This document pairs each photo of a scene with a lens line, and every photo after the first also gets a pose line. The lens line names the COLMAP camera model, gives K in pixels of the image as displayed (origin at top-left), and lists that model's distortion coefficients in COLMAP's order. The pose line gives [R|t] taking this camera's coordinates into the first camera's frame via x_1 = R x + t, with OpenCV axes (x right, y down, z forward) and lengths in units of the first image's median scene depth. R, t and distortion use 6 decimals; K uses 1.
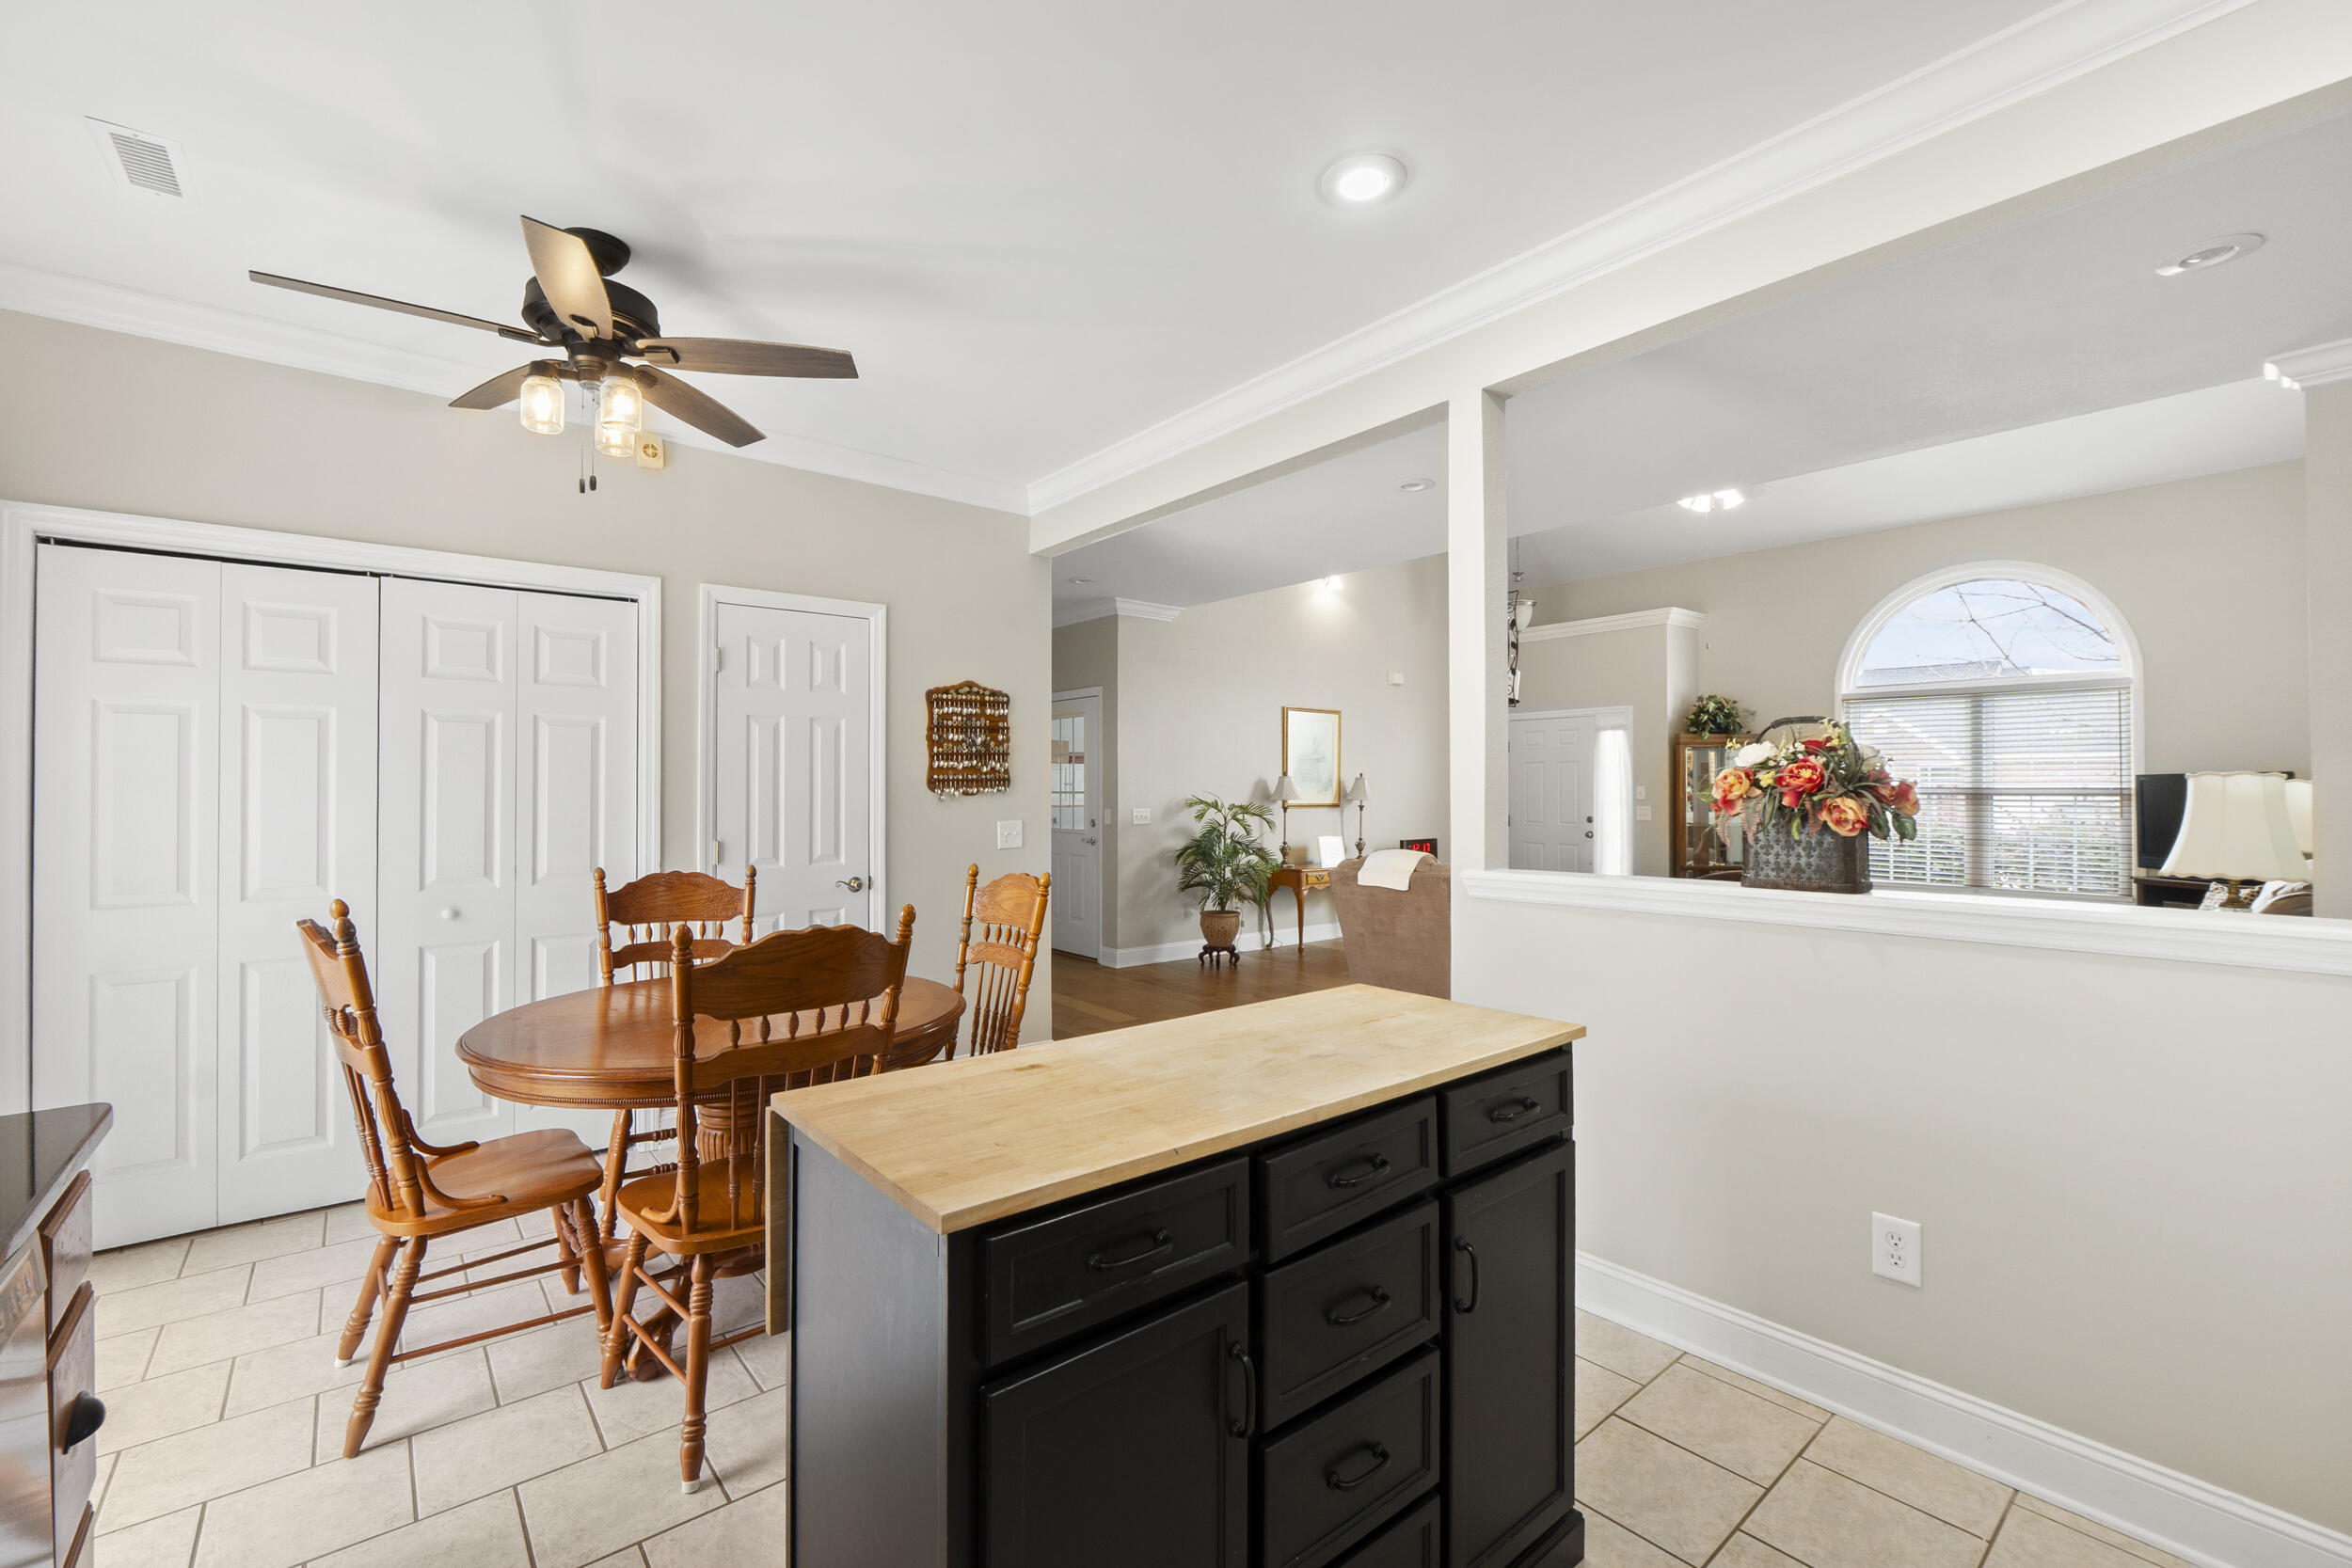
lens RADIAL K [[977.3, 0, 1197.1], [0, 977.3, 784.5], [0, 0, 1]] dist [-0.003897, 0.000861]
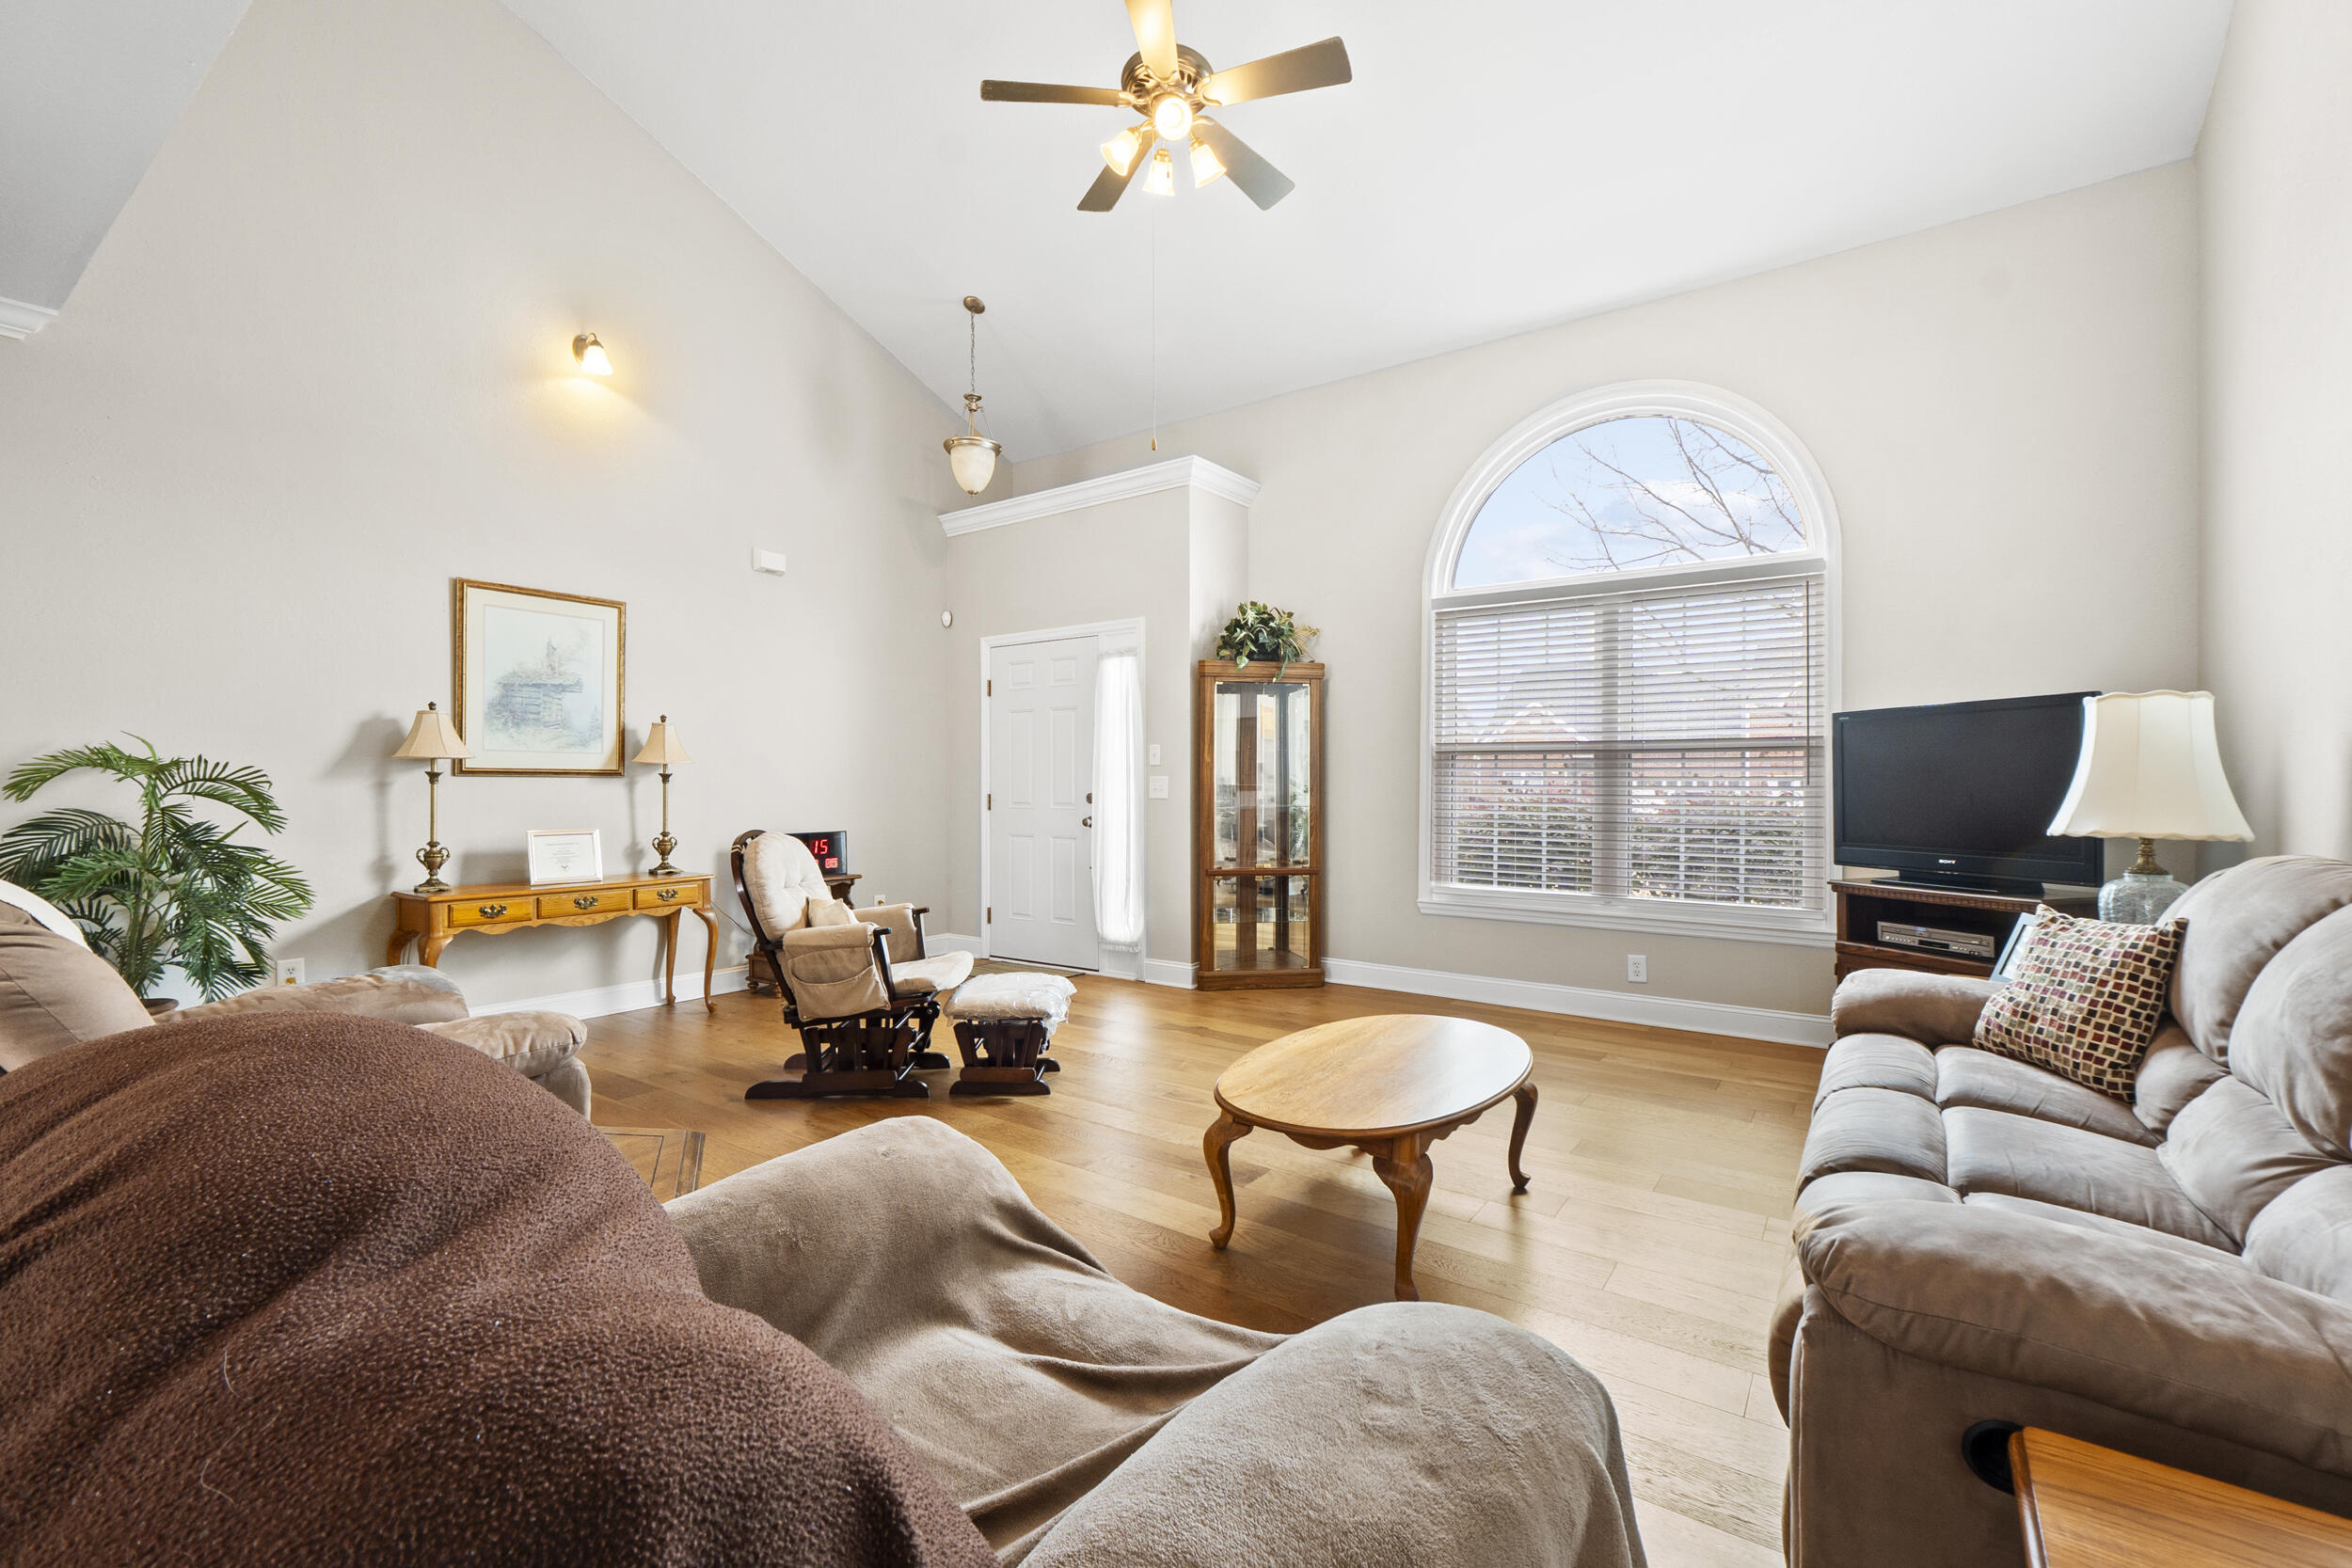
lens RADIAL K [[977.3, 0, 1179.5], [0, 977.3, 787.0], [0, 0, 1]] dist [-0.003897, 0.000861]
pose [[0.965503, 0.000433, 0.260391, 0.315790], [-0.002727, 0.999961, 0.008446, 0.024866], [-0.260377, -0.008864, 0.965466, 0.398130]]
